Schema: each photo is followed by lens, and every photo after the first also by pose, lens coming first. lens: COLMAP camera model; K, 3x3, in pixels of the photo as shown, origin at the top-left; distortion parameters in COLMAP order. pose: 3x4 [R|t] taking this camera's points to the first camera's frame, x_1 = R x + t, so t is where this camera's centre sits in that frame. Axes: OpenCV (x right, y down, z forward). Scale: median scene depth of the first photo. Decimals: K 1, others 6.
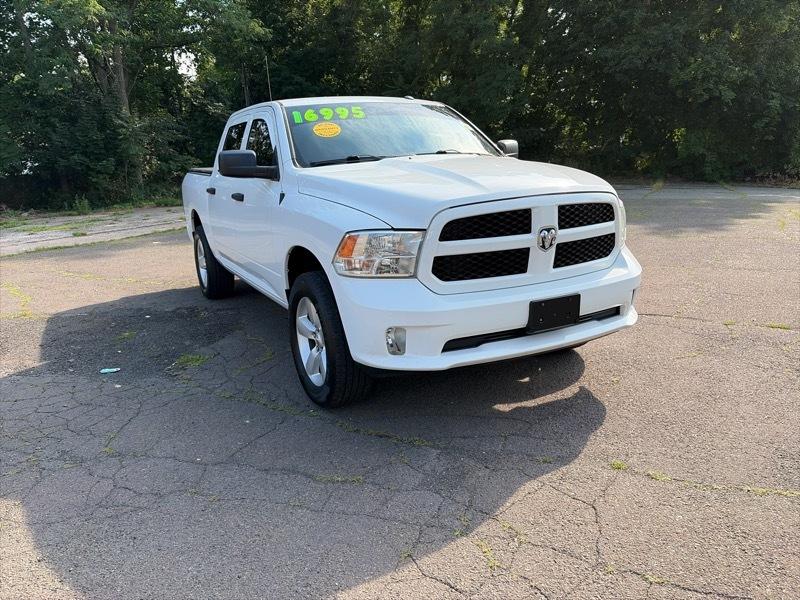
lens RADIAL K [[596.9, 0, 403.1], [0, 596.9, 295.2], [0, 0, 1]] dist [0.036805, -0.032100]
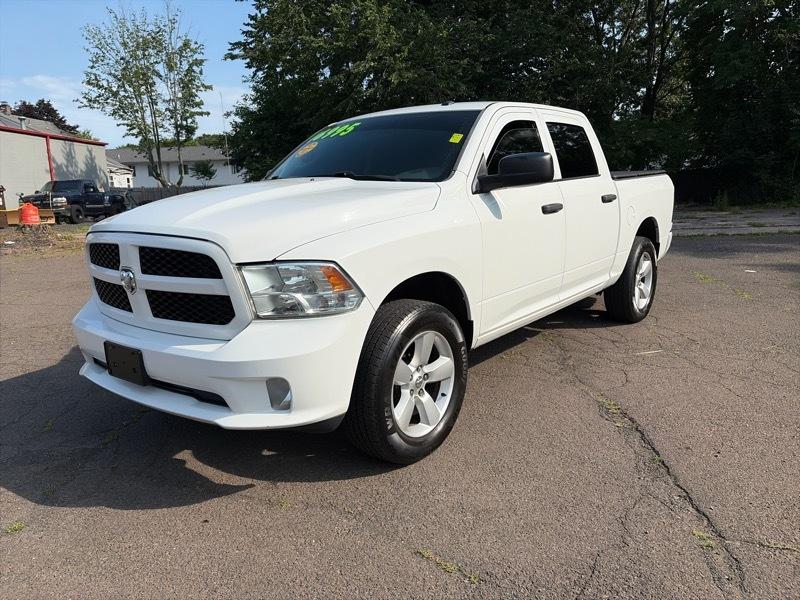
lens RADIAL K [[607.8, 0, 400.0], [0, 607.8, 300.0], [0, 0, 1]] dist [0.041913, -0.035098]
pose [[0.434186, 0.209133, -0.876211, 1.220504], [-0.191971, 0.971816, 0.136825, -0.268254], [0.880130, 0.108800, 0.462096, 0.929137]]
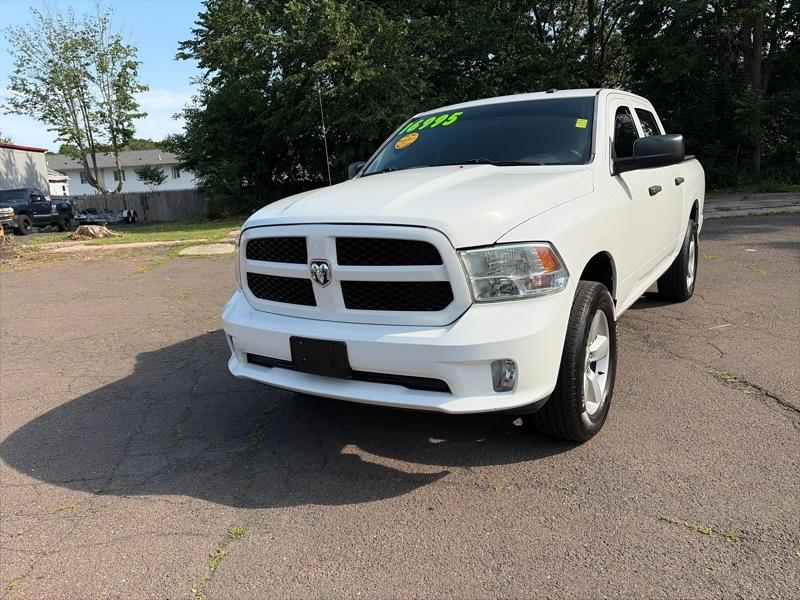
lens RADIAL K [[606.2, 0, 413.0], [0, 606.2, 298.4], [0, 0, 1]] dist [0.058883, -0.077288]
pose [[0.533539, 0.183859, -0.825550, 1.053227], [-0.155486, 0.980772, 0.117941, -0.182913], [0.831361, 0.065435, 0.551867, 0.614245]]
